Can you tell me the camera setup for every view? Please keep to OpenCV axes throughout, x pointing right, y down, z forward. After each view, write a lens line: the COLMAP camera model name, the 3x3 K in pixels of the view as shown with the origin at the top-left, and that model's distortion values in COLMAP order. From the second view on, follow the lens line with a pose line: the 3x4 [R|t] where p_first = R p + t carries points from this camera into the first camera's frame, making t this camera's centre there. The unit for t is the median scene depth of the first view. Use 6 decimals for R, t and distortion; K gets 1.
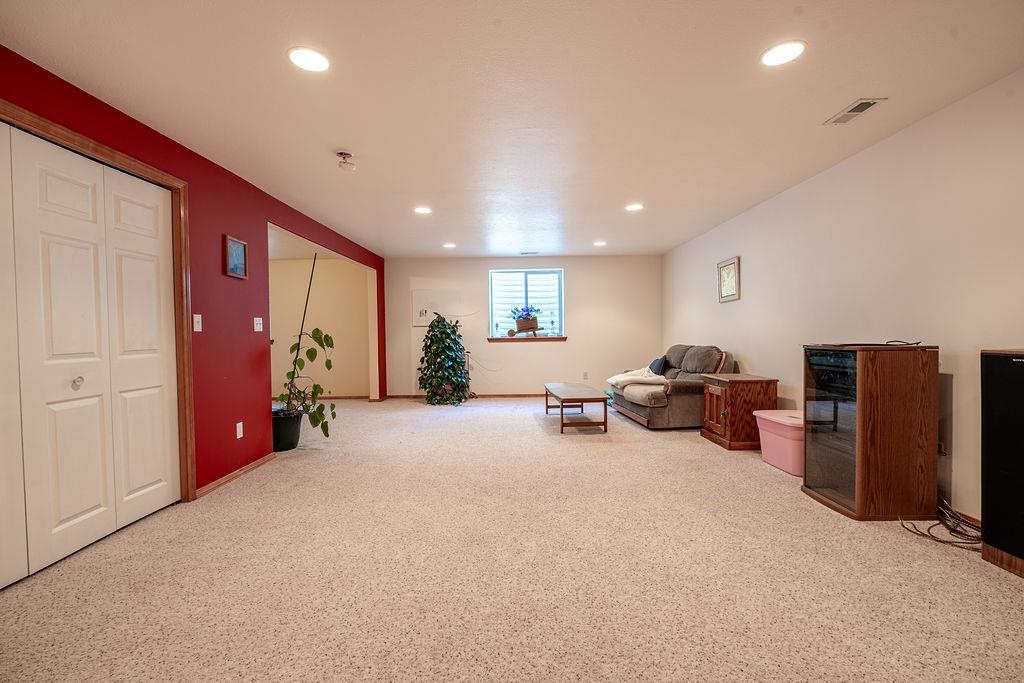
lens RADIAL K [[446.6, 0, 512.1], [0, 446.6, 340.1], [0, 0, 1]] dist [-0.004407, 0.001265]
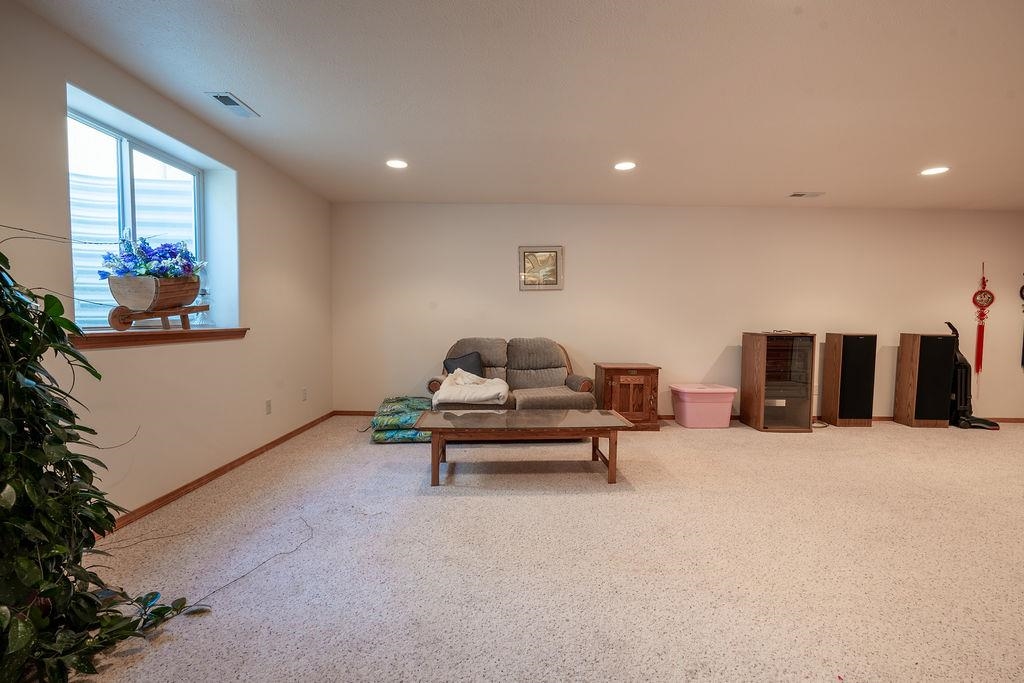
lens RADIAL K [[446.6, 0, 514.3], [0, 446.6, 334.9], [0, 0, 1]] dist [-0.004407, 0.001265]
pose [[0.017746, -0.014308, 0.999740, -0.718191], [0.008643, 0.999862, 0.014156, -0.011947], [-0.999805, 0.008389, 0.017867, 1.534380]]
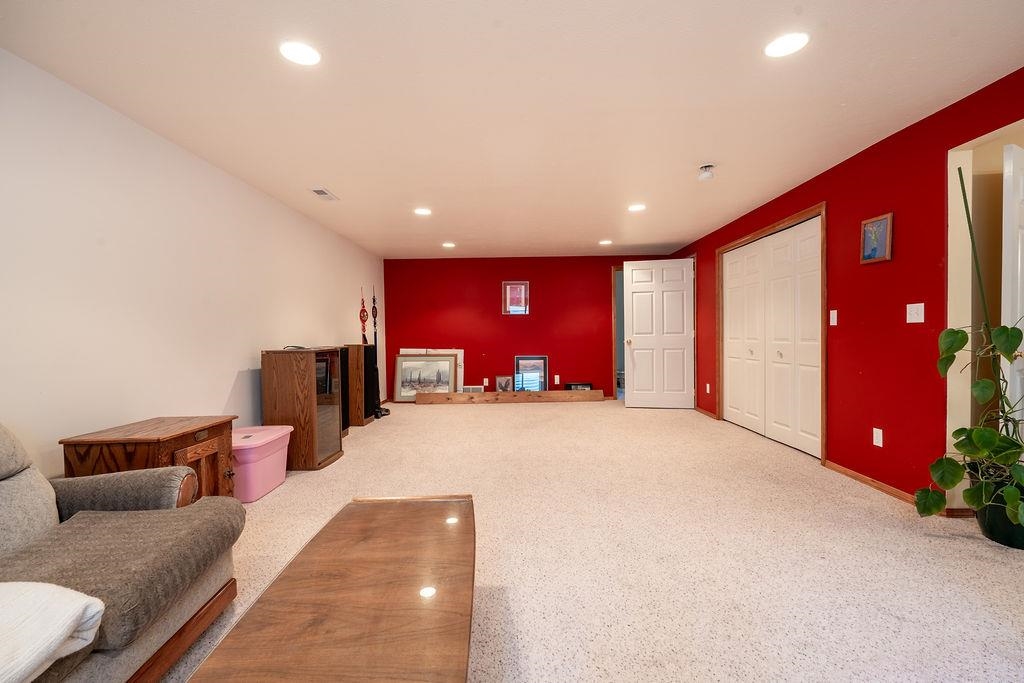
lens RADIAL K [[446.6, 0, 515.5], [0, 446.6, 339.8], [0, 0, 1]] dist [-0.004407, 0.001265]
pose [[-0.999617, 0.027088, 0.005605, 0.086109], [0.027246, 0.999166, 0.030419, -0.034924], [-0.004776, 0.030560, -0.999522, 1.881660]]
